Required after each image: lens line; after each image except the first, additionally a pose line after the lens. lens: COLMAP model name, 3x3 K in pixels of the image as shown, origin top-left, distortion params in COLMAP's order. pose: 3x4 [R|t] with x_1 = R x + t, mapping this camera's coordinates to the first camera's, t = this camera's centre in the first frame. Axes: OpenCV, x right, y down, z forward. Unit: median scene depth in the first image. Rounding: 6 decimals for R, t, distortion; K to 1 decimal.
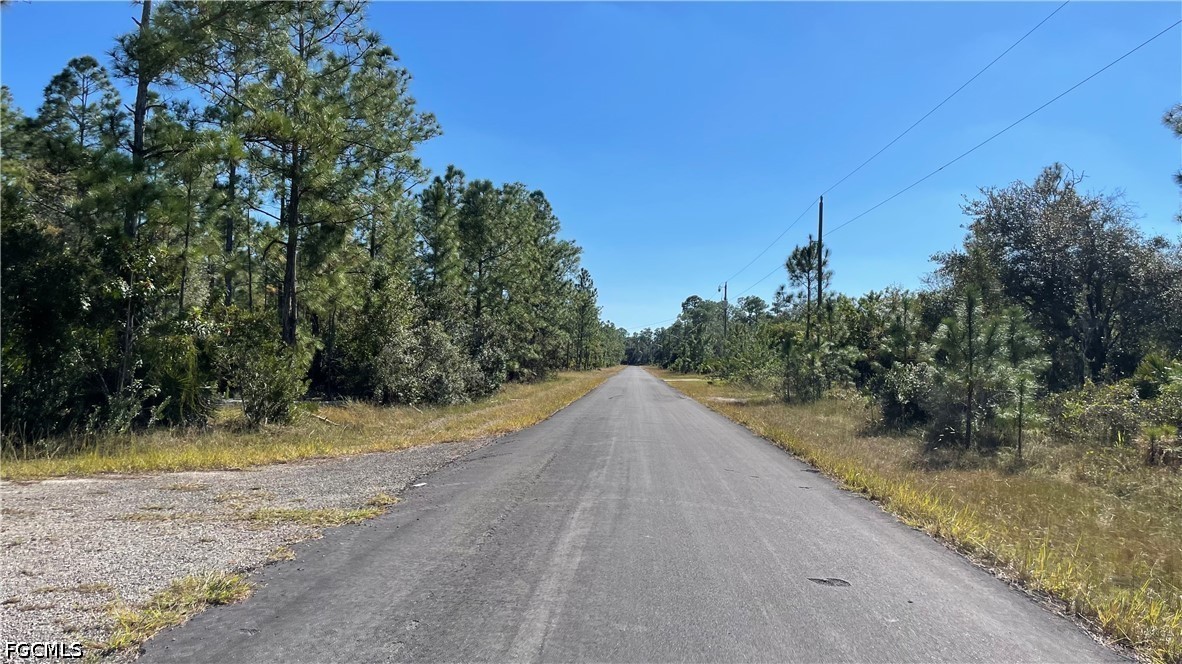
lens RADIAL K [[856.0, 0, 591.0], [0, 856.0, 332.0], [0, 0, 1]] dist [-0.002388, -0.006090]
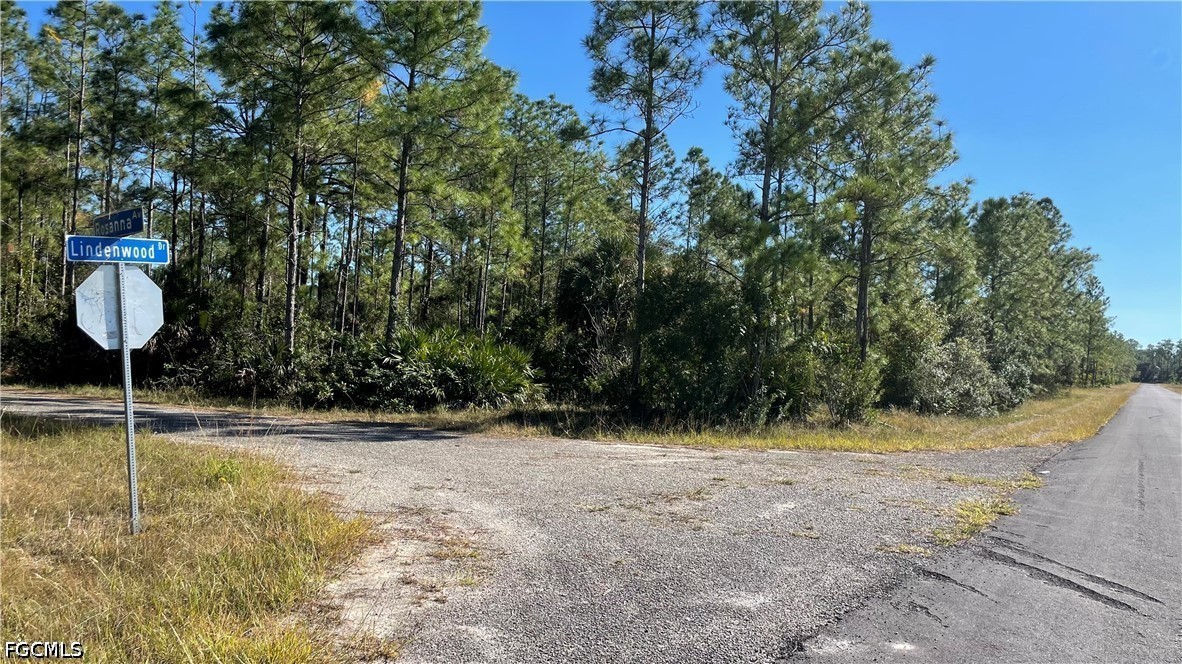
lens RADIAL K [[856.0, 0, 591.0], [0, 856.0, 332.0], [0, 0, 1]] dist [-0.002388, -0.006090]
pose [[0.864380, -0.004688, -0.502817, -0.032367], [-0.001775, 0.999922, -0.012373, -0.004430], [0.502836, 0.011588, 0.864304, -0.113749]]
